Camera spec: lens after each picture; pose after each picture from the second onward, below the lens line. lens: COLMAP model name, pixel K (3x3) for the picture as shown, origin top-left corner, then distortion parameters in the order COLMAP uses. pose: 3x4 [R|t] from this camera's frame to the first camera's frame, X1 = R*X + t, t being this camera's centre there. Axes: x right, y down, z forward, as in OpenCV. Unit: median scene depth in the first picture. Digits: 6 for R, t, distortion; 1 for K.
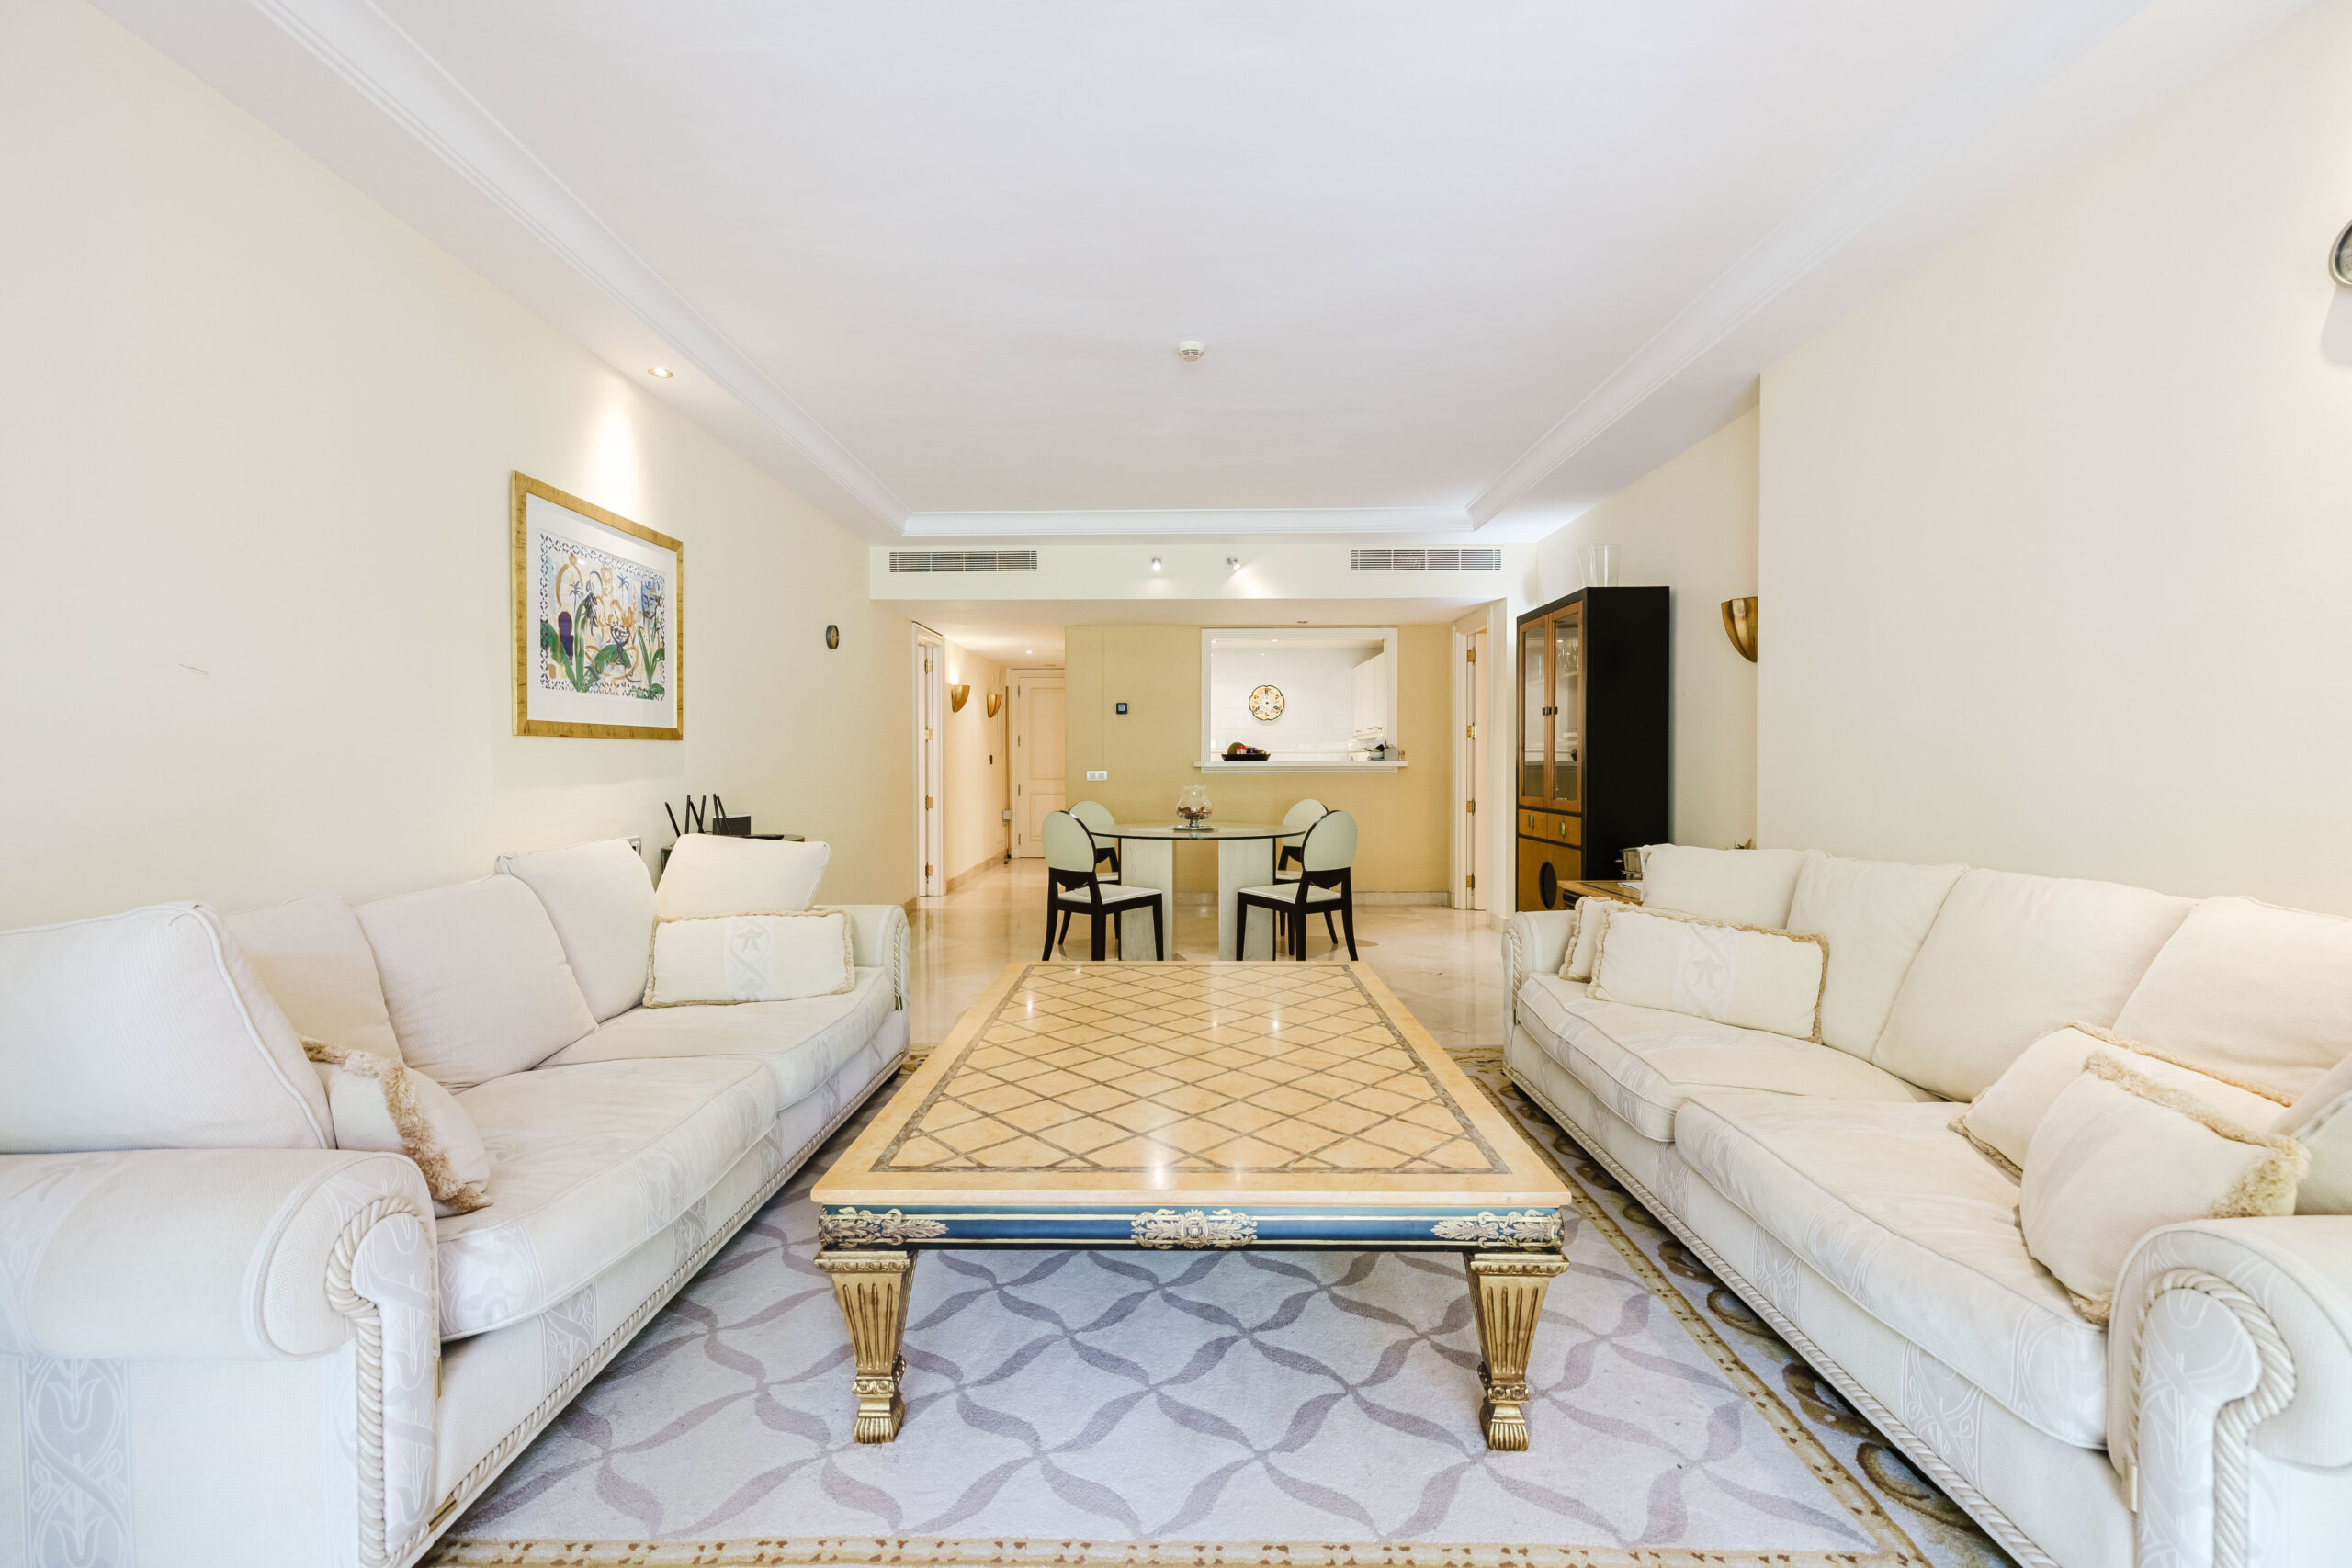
lens RADIAL K [[992.8, 0, 1173.0], [0, 992.8, 778.4], [0, 0, 1]] dist [0.002978, 0.000315]
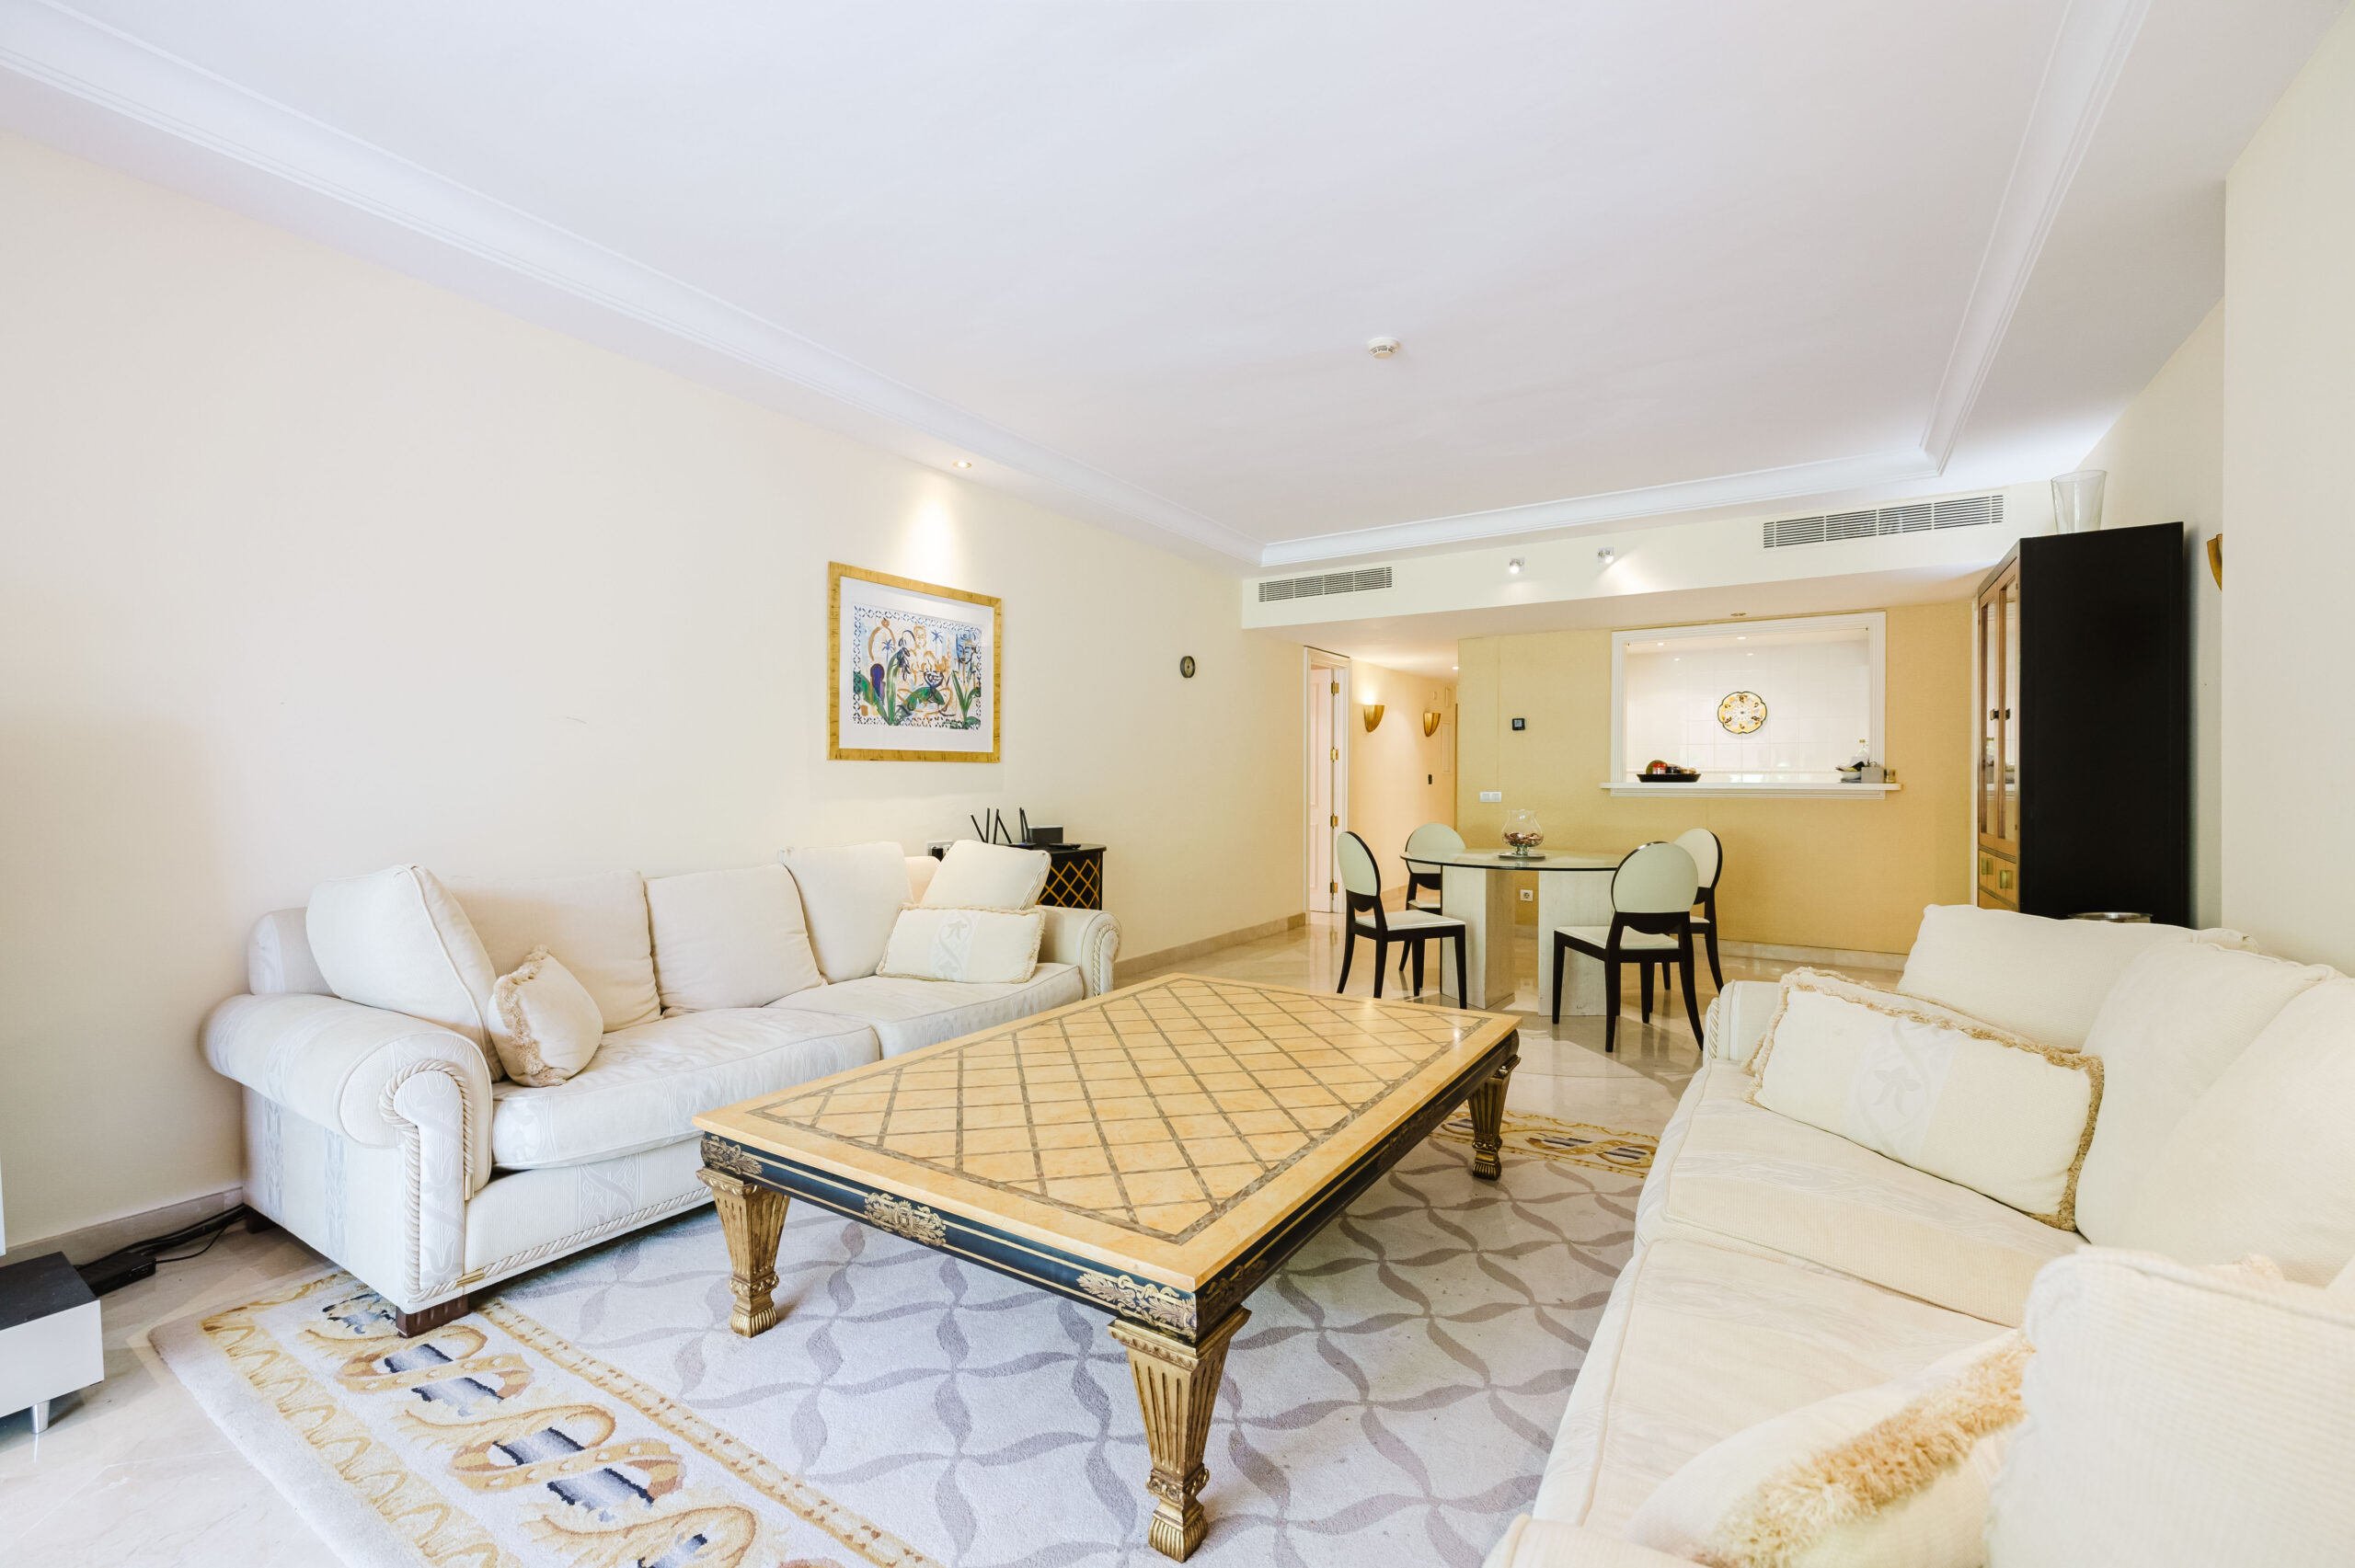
lens RADIAL K [[991.7, 0, 1171.4], [0, 991.7, 782.5], [0, 0, 1]] dist [0.003543, 0.000022]
pose [[0.846025, 0.005270, -0.533116, 0.364647], [-0.013356, 0.999847, -0.011311, -0.003702], [0.532975, 0.016689, 0.845966, 0.105433]]
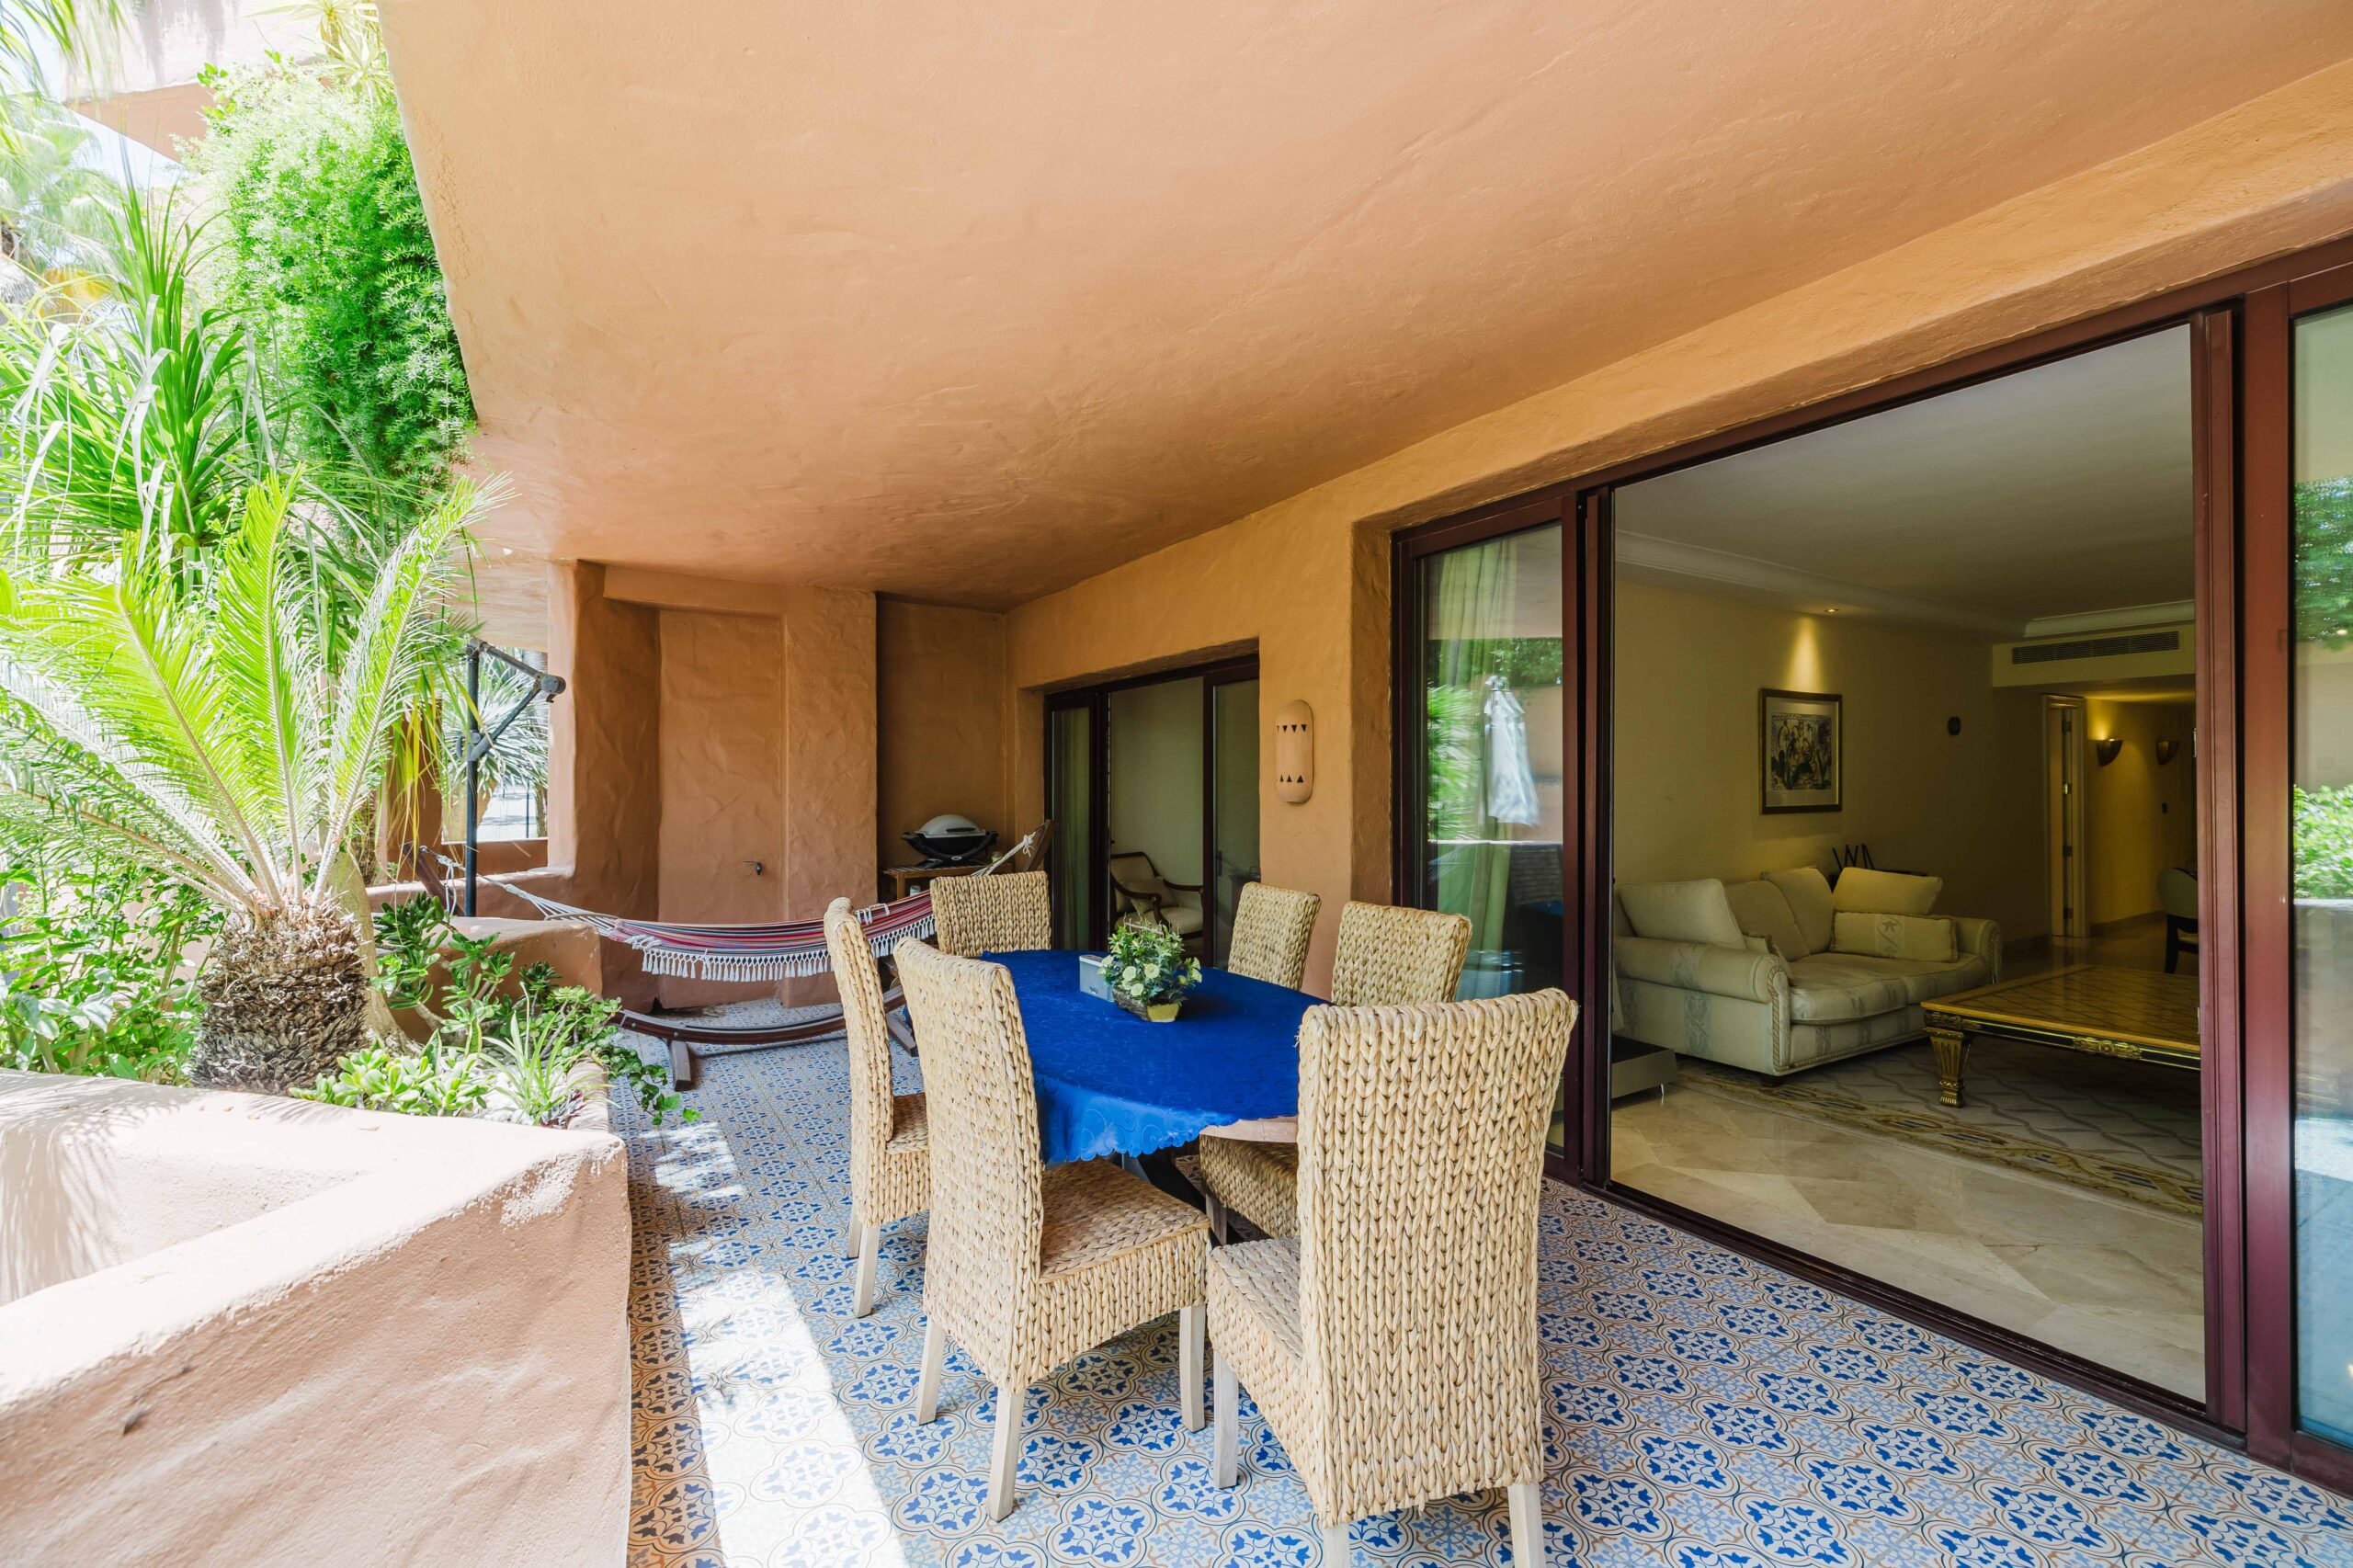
lens RADIAL K [[993.3, 0, 1173.5], [0, 993.3, 778.4], [0, 0, 1]] dist [0.002978, 0.000315]
pose [[0.526964, -0.008737, -0.849843, 0.390469], [-0.011603, 0.999780, -0.017473, -0.057884], [0.849809, 0.019068, 0.526746, -0.969591]]
